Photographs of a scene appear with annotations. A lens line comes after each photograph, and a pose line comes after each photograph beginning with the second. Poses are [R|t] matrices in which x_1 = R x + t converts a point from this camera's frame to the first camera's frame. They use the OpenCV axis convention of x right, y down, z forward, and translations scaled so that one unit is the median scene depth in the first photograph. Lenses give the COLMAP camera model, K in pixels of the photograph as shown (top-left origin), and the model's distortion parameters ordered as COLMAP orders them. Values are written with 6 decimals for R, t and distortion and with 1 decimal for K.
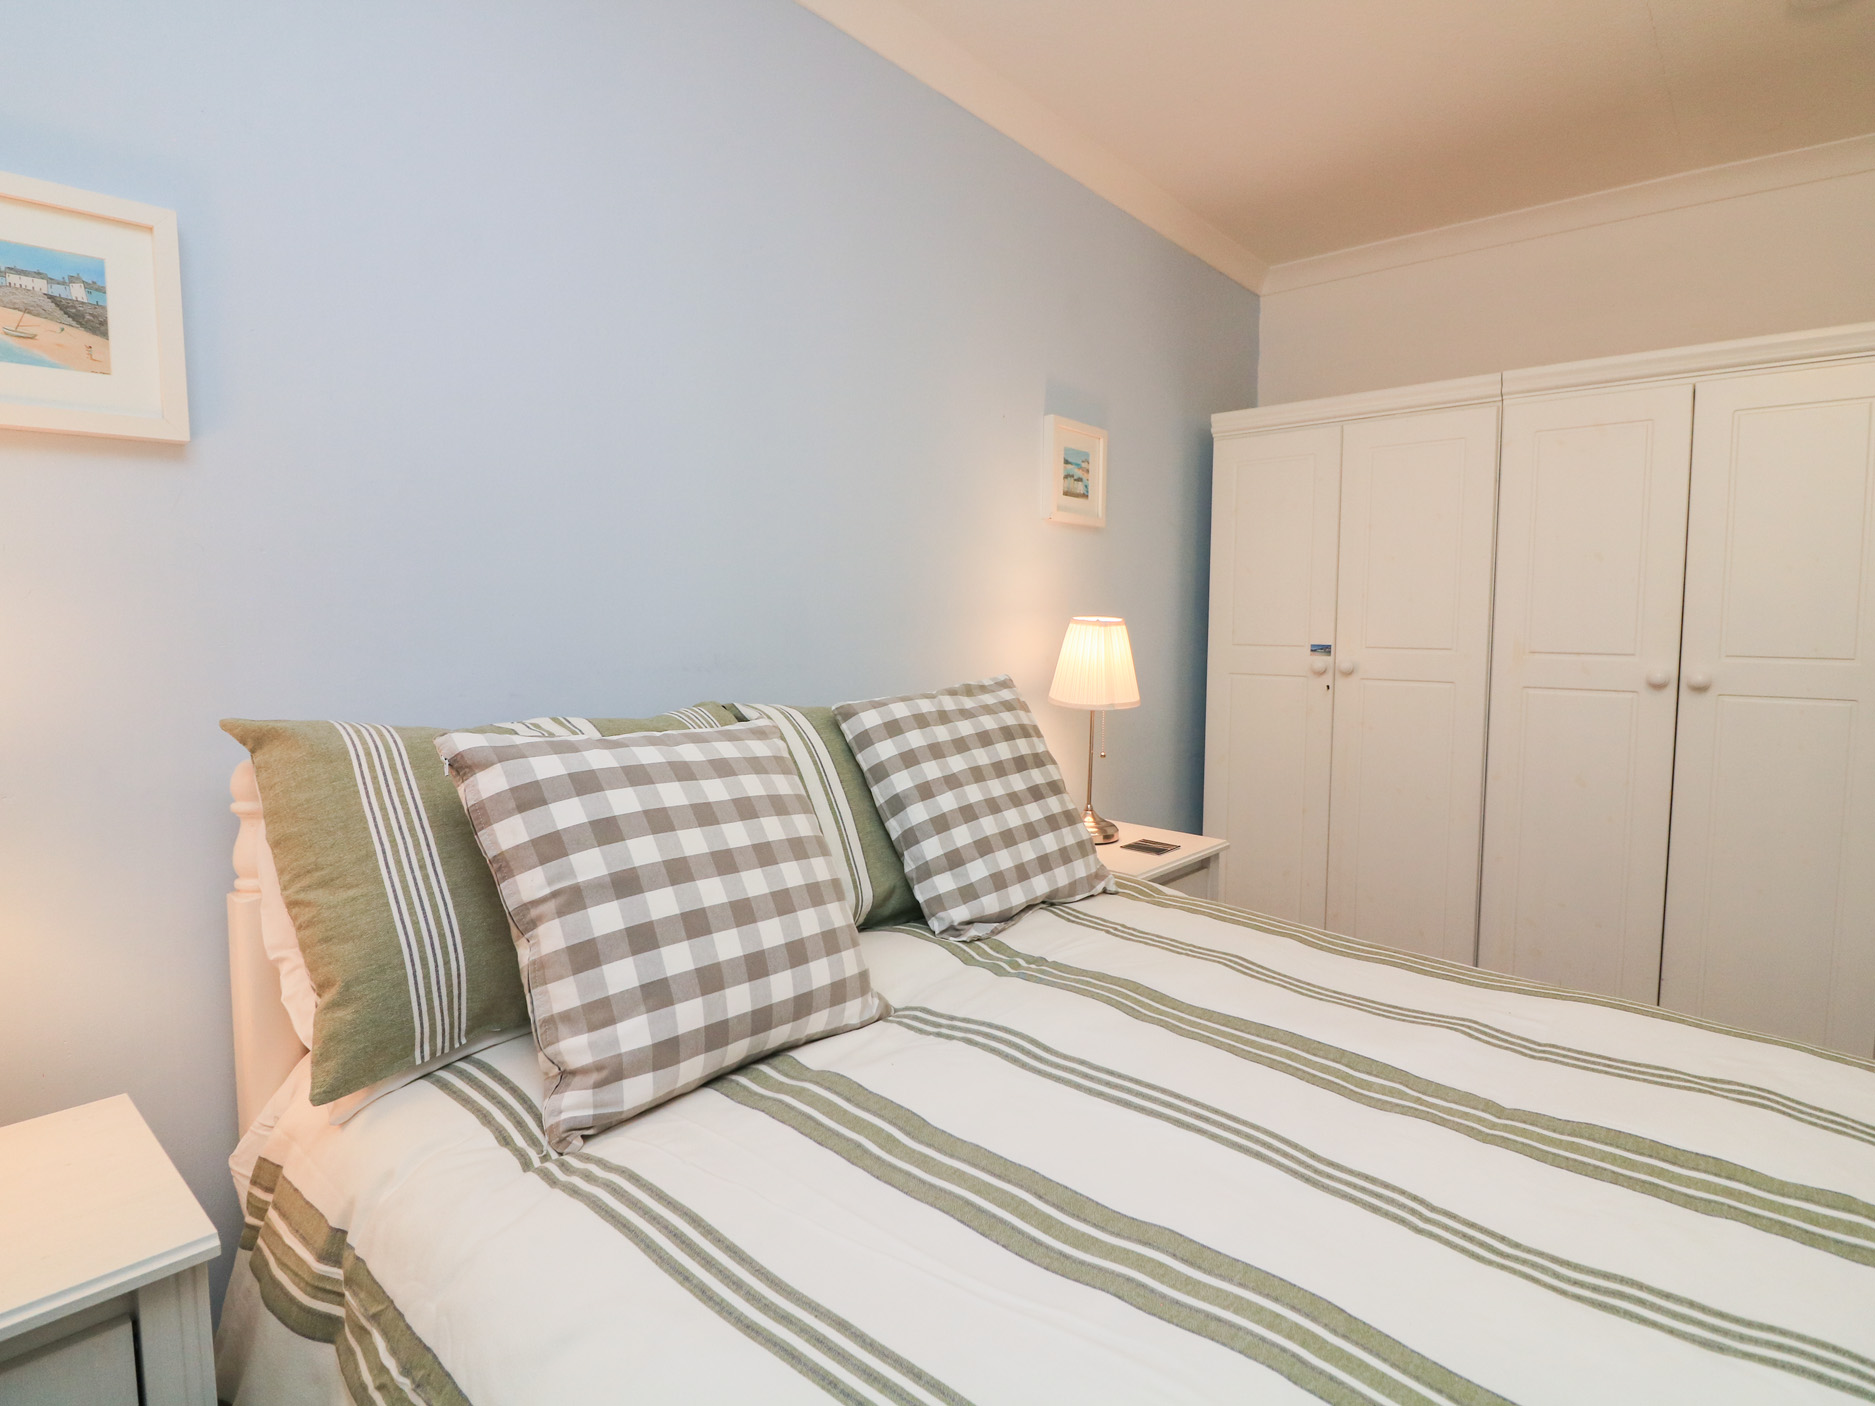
lens RADIAL K [[965.5, 0, 956.3], [0, 965.5, 693.0], [0, 0, 1]] dist [-0.002190, -0.013022]
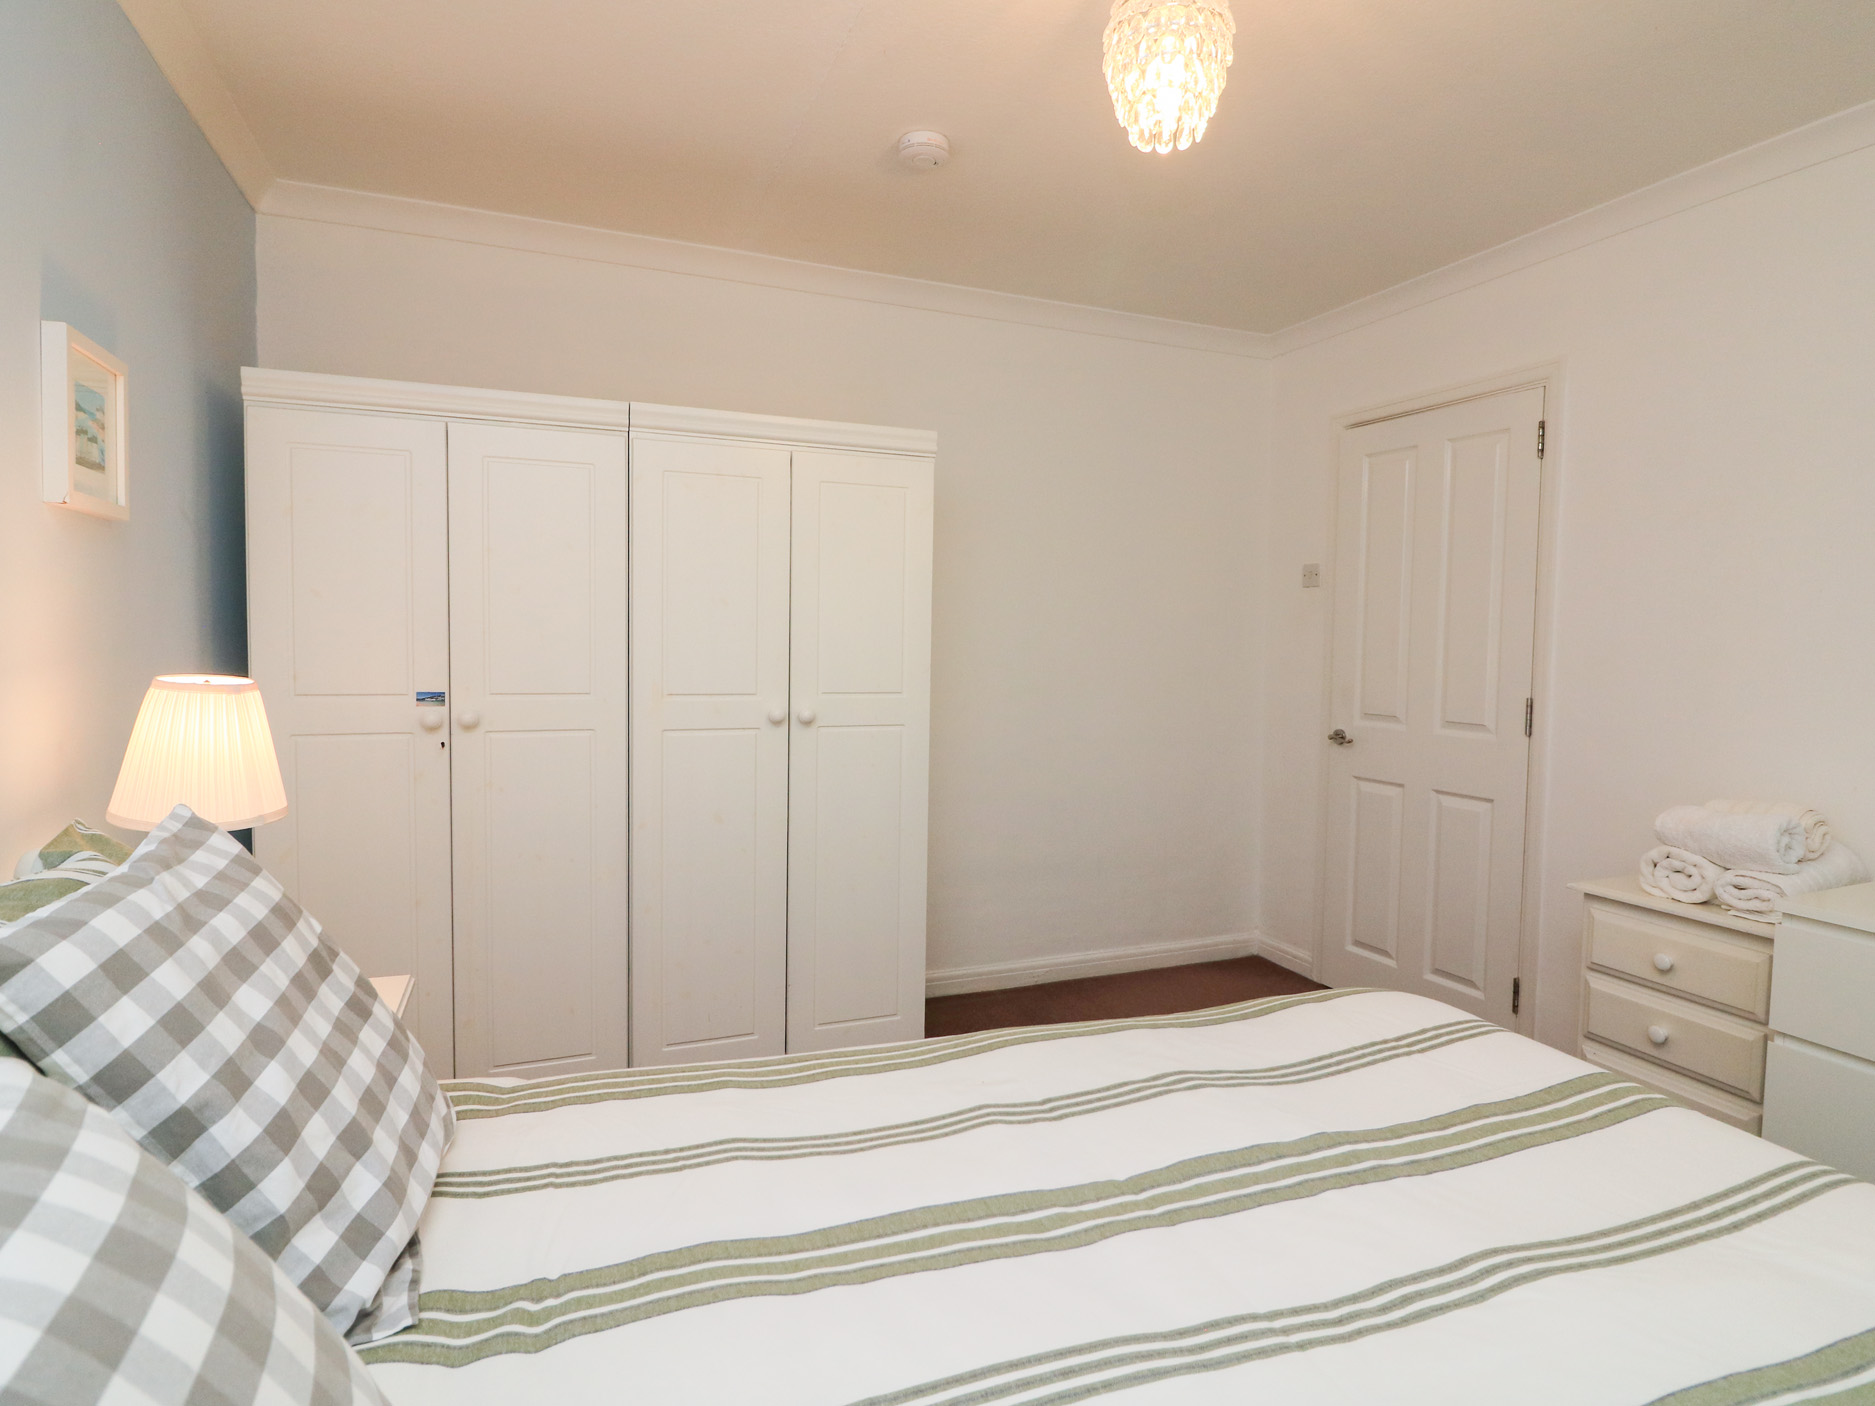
lens RADIAL K [[1024.1, 0, 959.8], [0, 1024.1, 693.1], [0, 0, 1]] dist [0.001948, -0.015511]
pose [[0.460322, -0.047552, 0.886477, -0.302257], [0.051128, 0.998327, 0.027002, -0.088816], [-0.886278, 0.032894, 0.461983, 0.395197]]
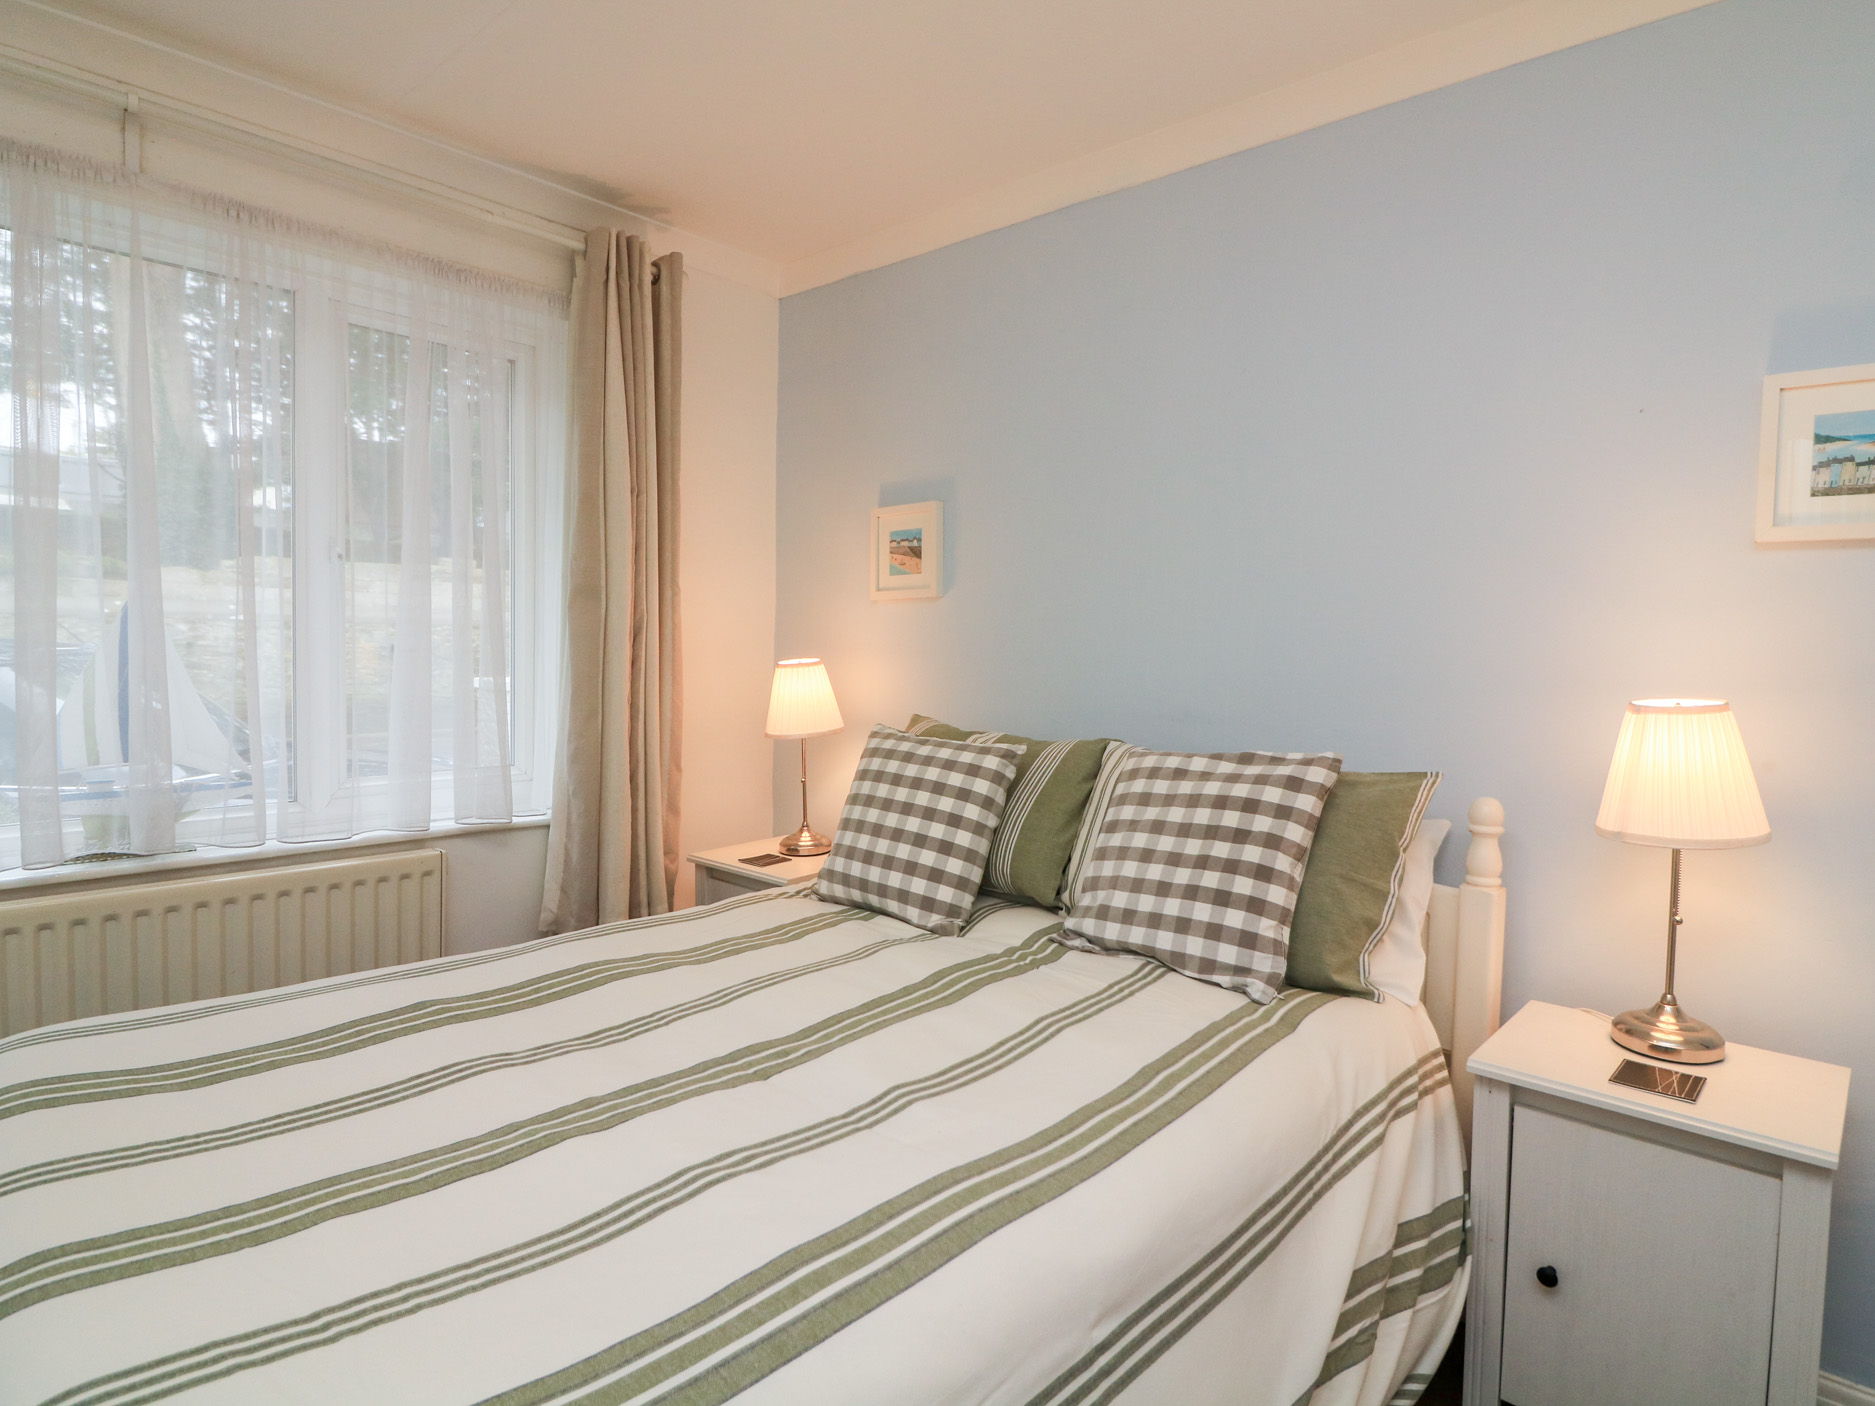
lens RADIAL K [[1040.8, 0, 960.2], [0, 1040.8, 695.1], [0, 0, 1]] dist [0.000513, -0.015100]
pose [[-0.033091, 0.038133, -0.998725, 1.209663], [-0.096721, 0.994460, 0.041175, -0.091558], [0.994761, 0.097960, -0.029219, 0.798700]]
